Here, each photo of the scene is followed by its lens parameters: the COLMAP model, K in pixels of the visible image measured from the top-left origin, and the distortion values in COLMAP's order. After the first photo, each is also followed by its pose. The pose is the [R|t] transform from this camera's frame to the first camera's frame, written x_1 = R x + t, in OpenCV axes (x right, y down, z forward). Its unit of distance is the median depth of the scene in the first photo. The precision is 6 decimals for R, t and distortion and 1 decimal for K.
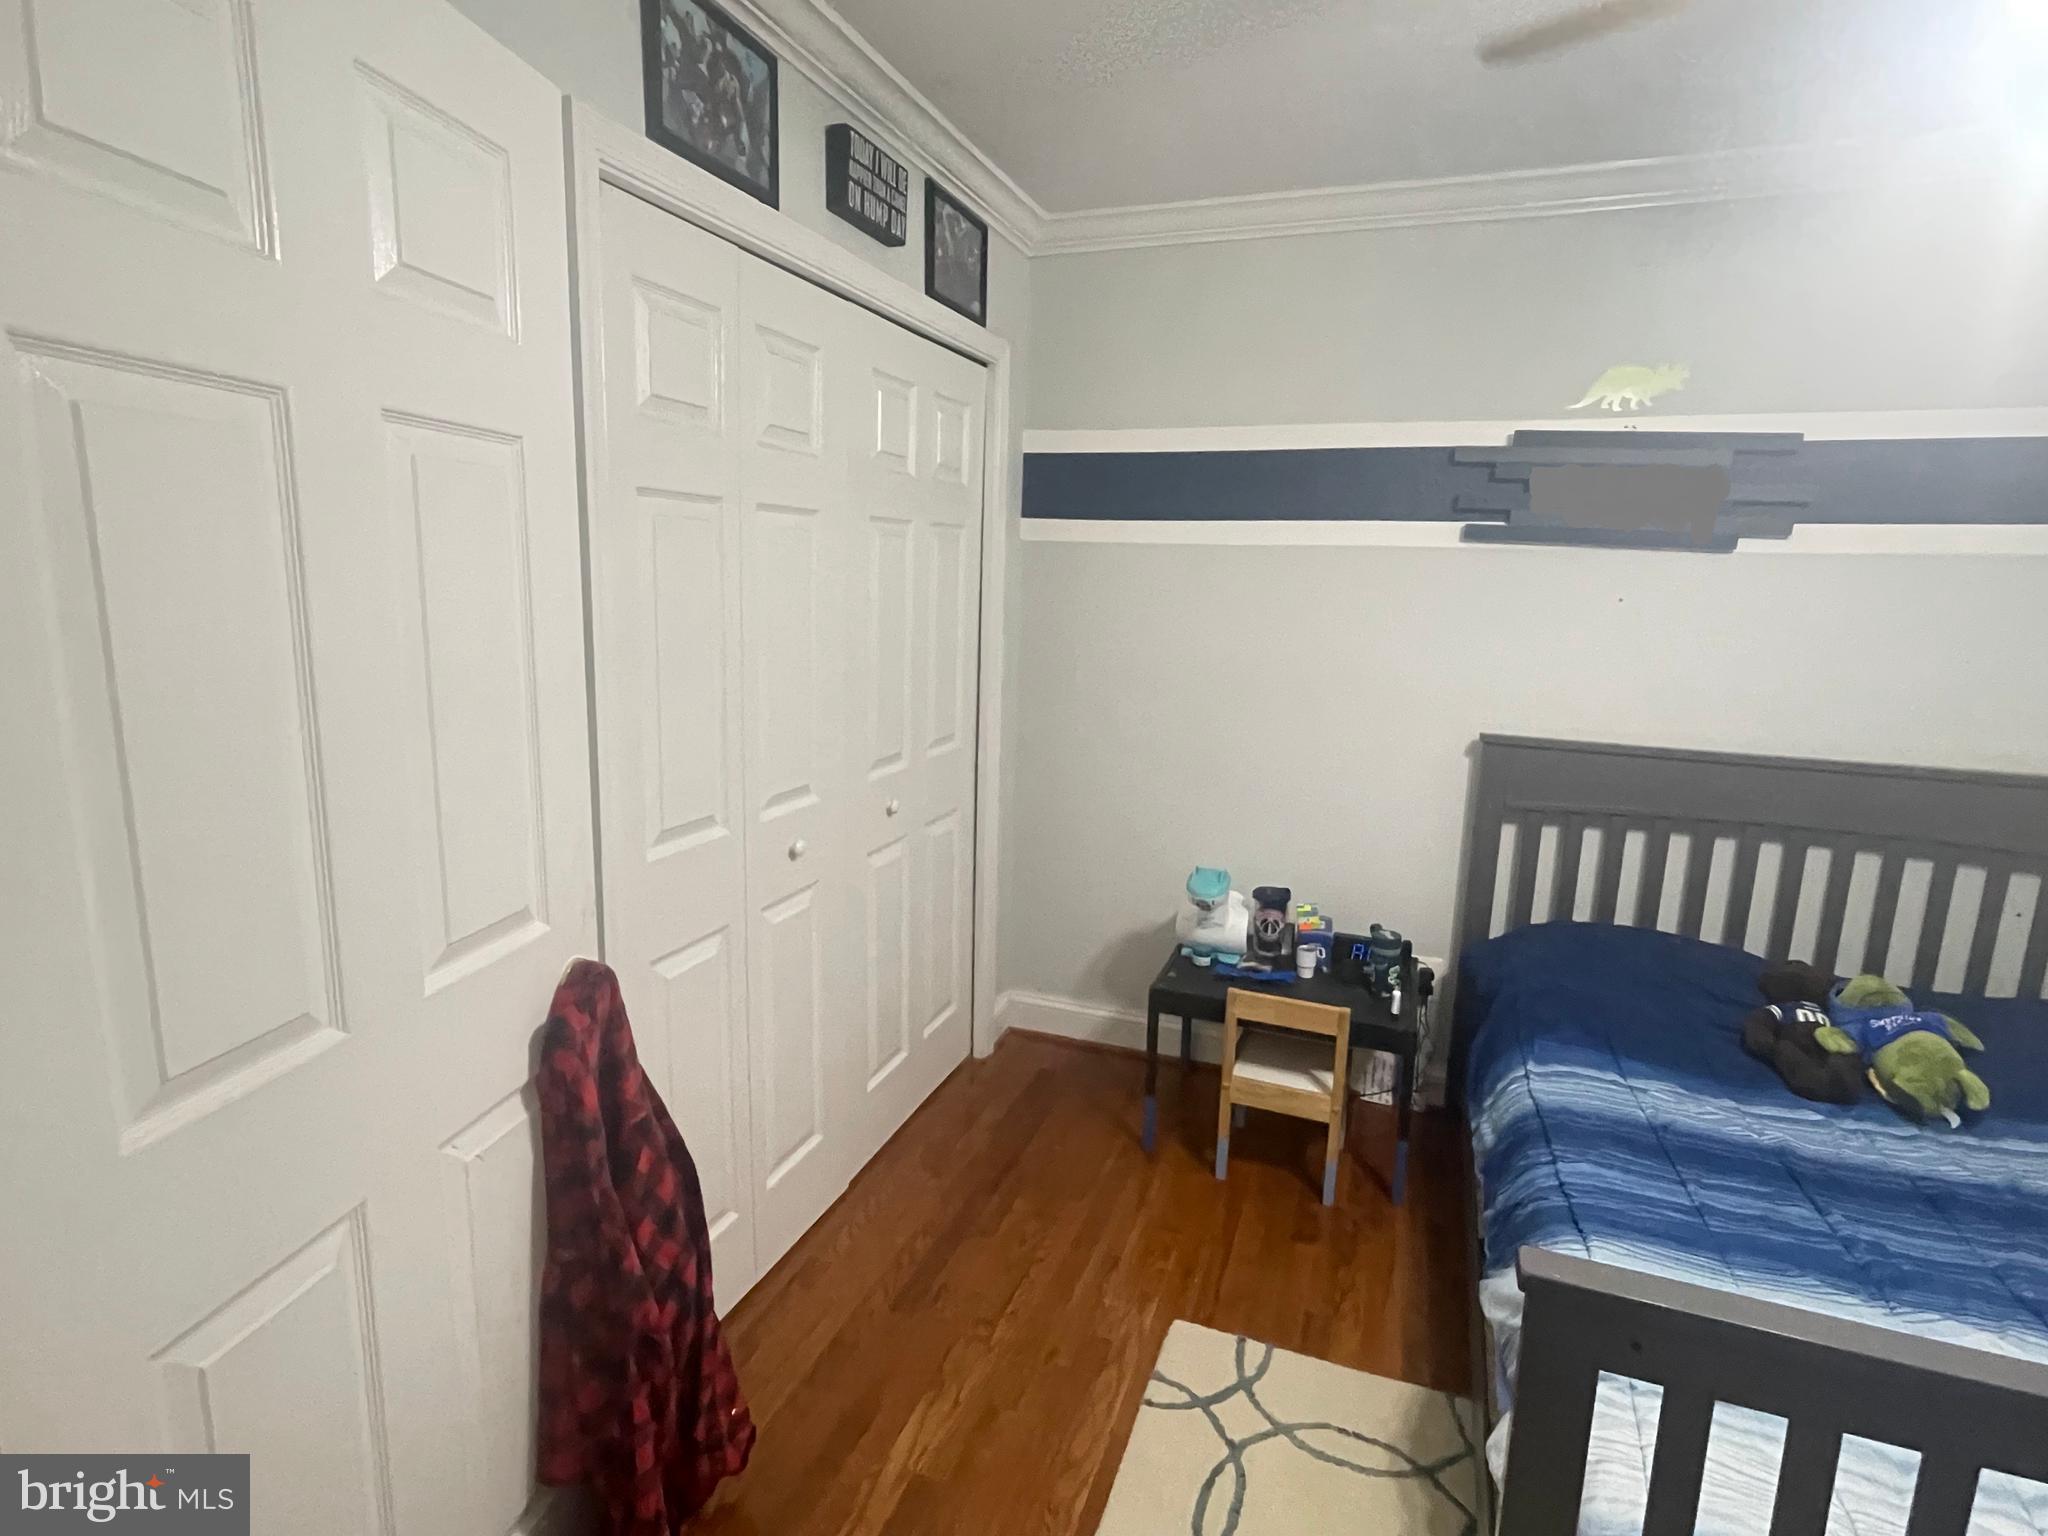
lens RADIAL K [[1047.7, 0, 1019.5], [0, 1047.7, 764.4], [0, 0, 1]] dist [0.026523, 0.000420]
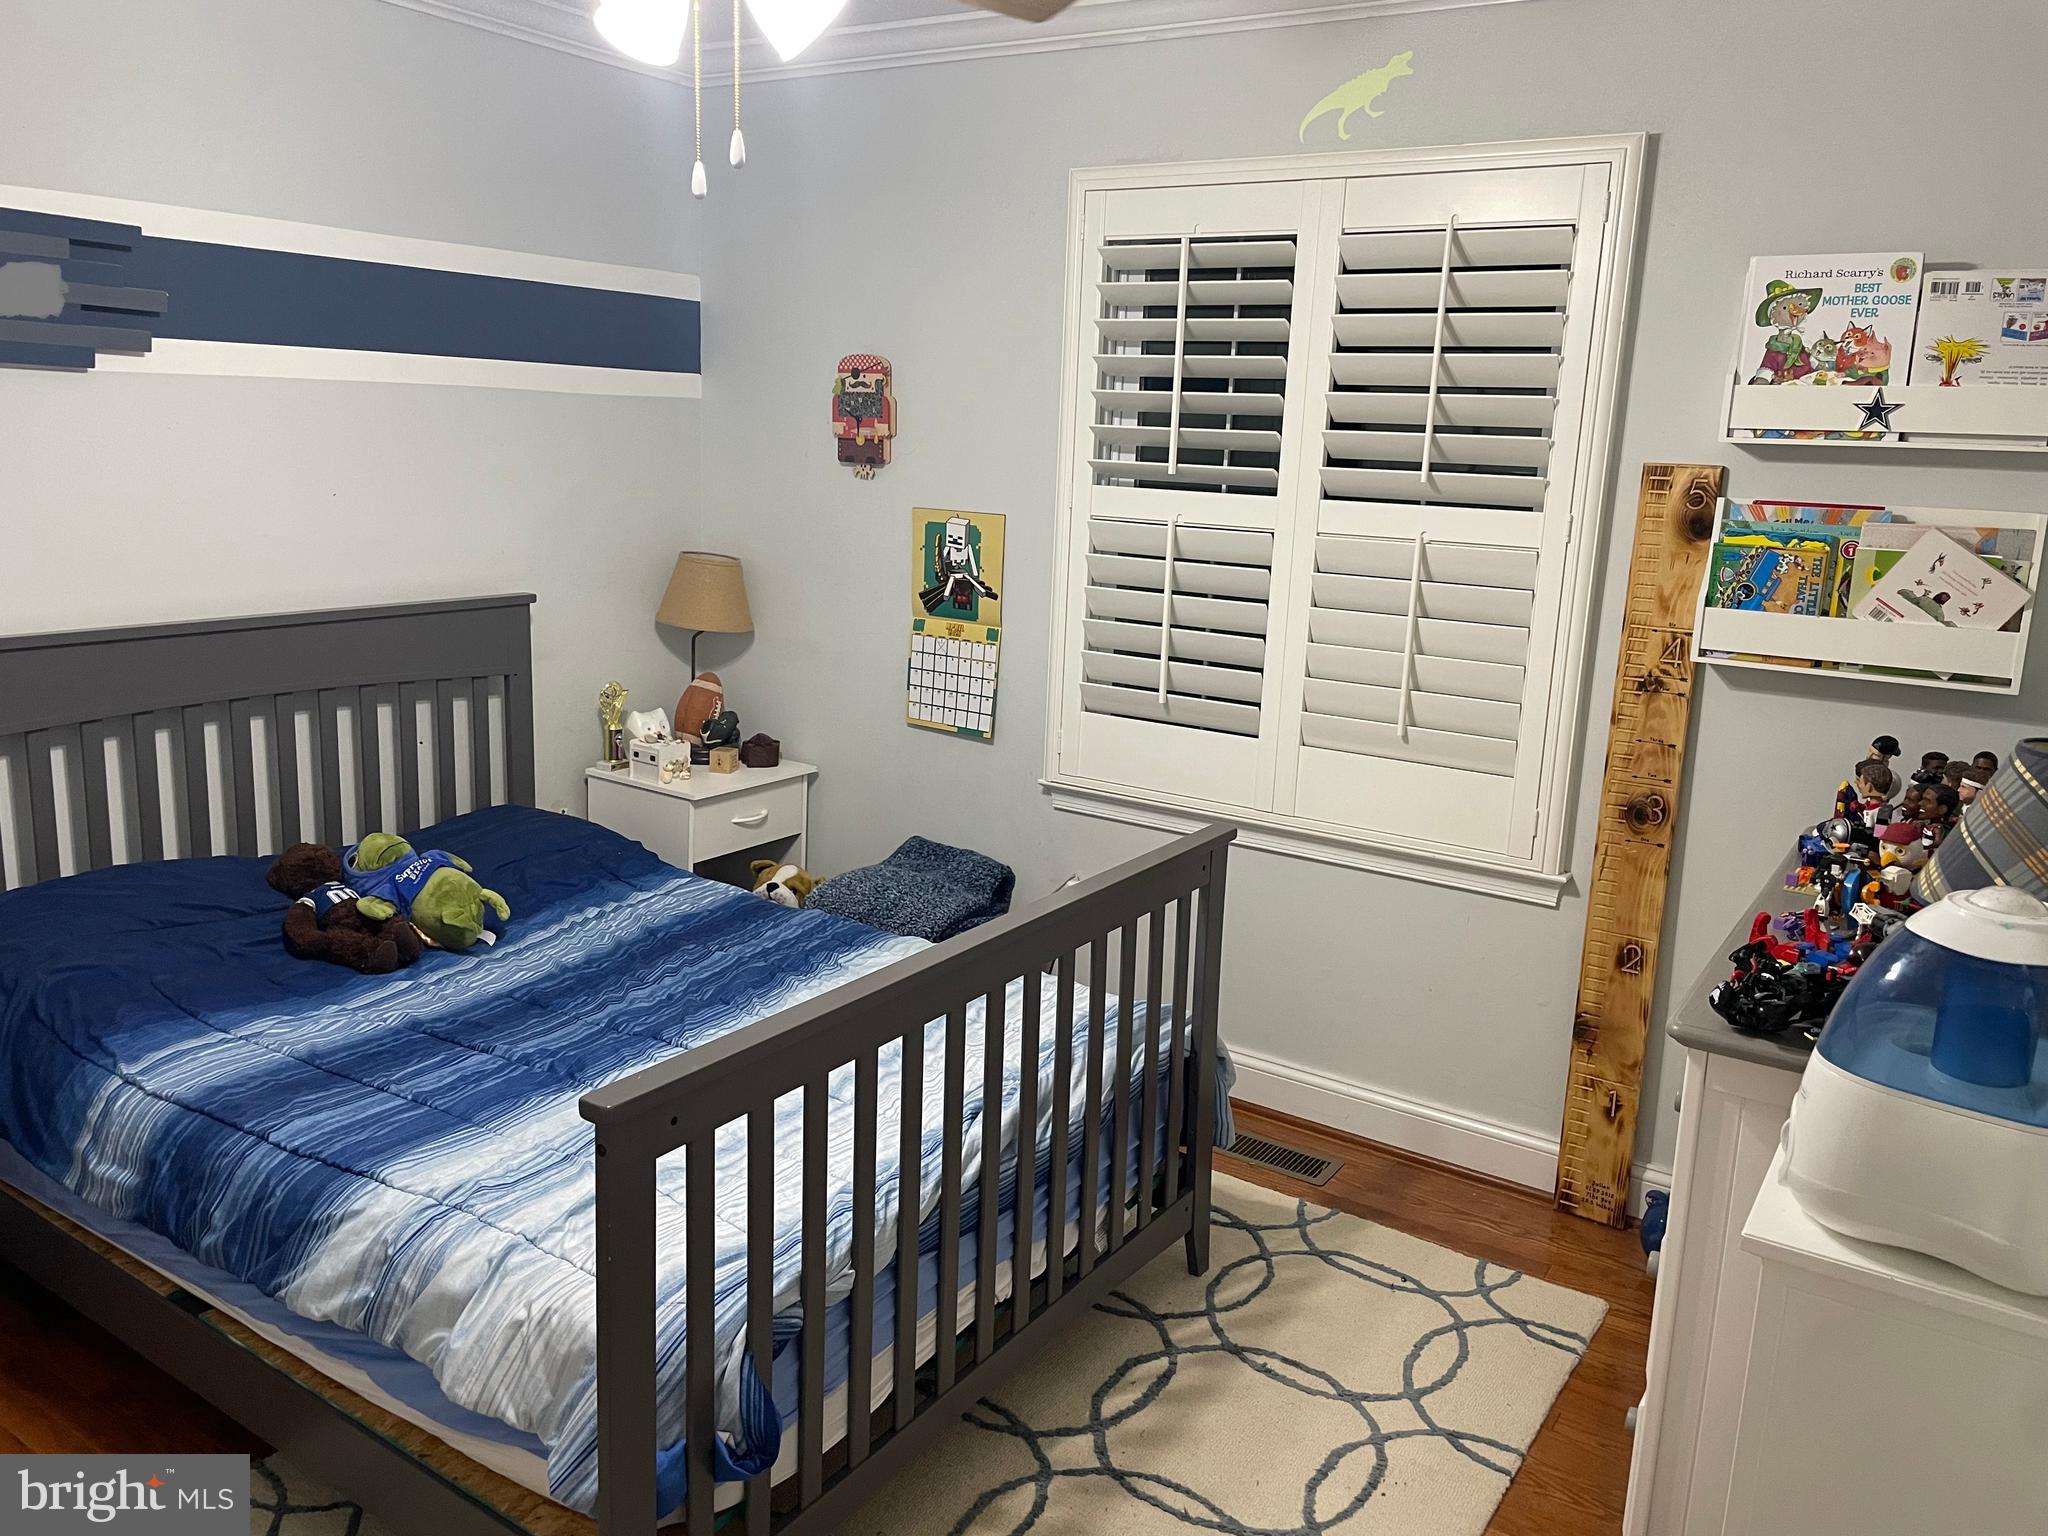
lens RADIAL K [[1558.9, 0, 1023.7], [0, 1558.9, 757.0], [0, 0, 1]] dist [0.042726, -0.055986]
pose [[0.225304, -0.211330, 0.951093, -0.406127], [0.152441, 0.971816, 0.179822, -0.032277], [-0.962289, 0.104471, 0.251170, 0.097620]]
